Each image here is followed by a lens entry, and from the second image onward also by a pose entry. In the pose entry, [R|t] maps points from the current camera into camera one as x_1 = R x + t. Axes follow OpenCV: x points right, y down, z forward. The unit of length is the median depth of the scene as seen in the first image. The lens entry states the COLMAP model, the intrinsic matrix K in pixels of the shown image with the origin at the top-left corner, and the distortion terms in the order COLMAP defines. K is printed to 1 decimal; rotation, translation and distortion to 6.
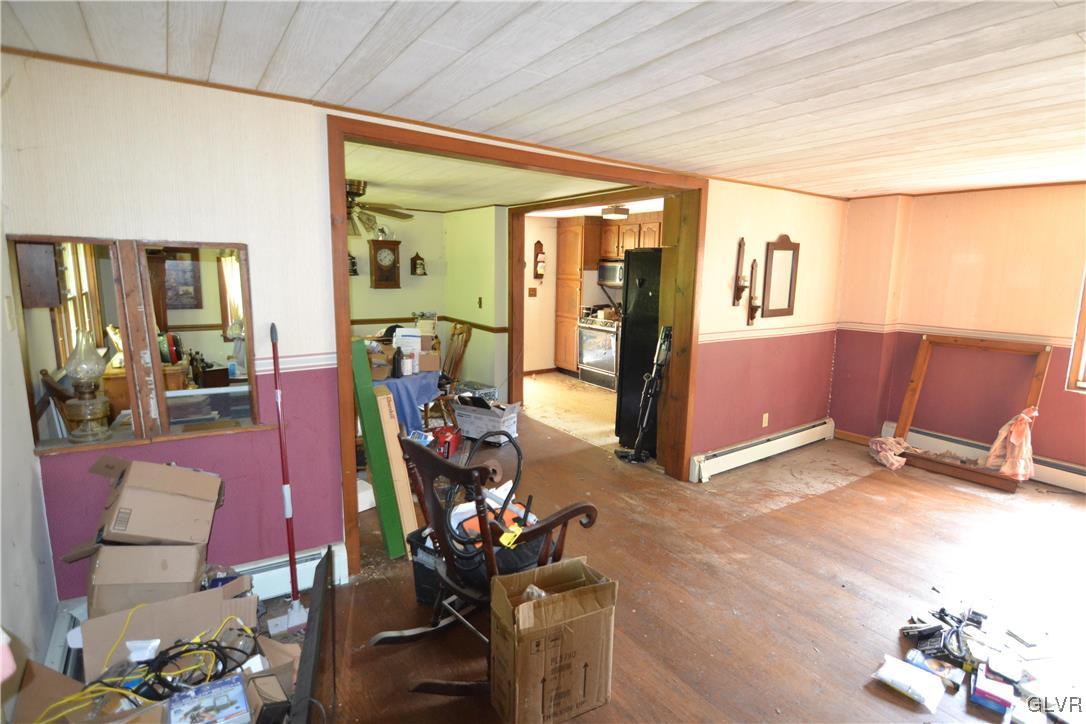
lens RADIAL K [[531.3, 0, 543.1], [0, 531.3, 358.9], [0, 0, 1]] dist [0.000267, 0.000003]
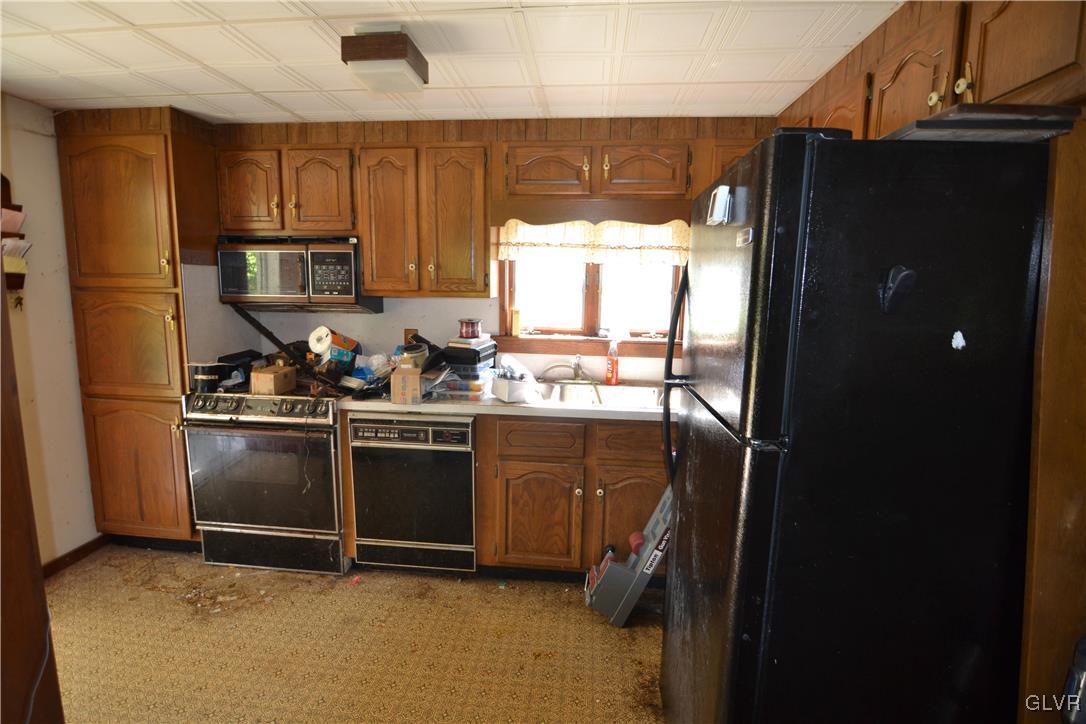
lens RADIAL K [[525.1, 0, 541.1], [0, 525.1, 362.4], [0, 0, 1]] dist [-0.026275, -0.000436]
pose [[0.642626, -0.113729, 0.757692, -0.038668], [0.124014, 0.991321, 0.043616, -0.085650], [-0.756077, 0.065936, 0.651153, 0.591490]]
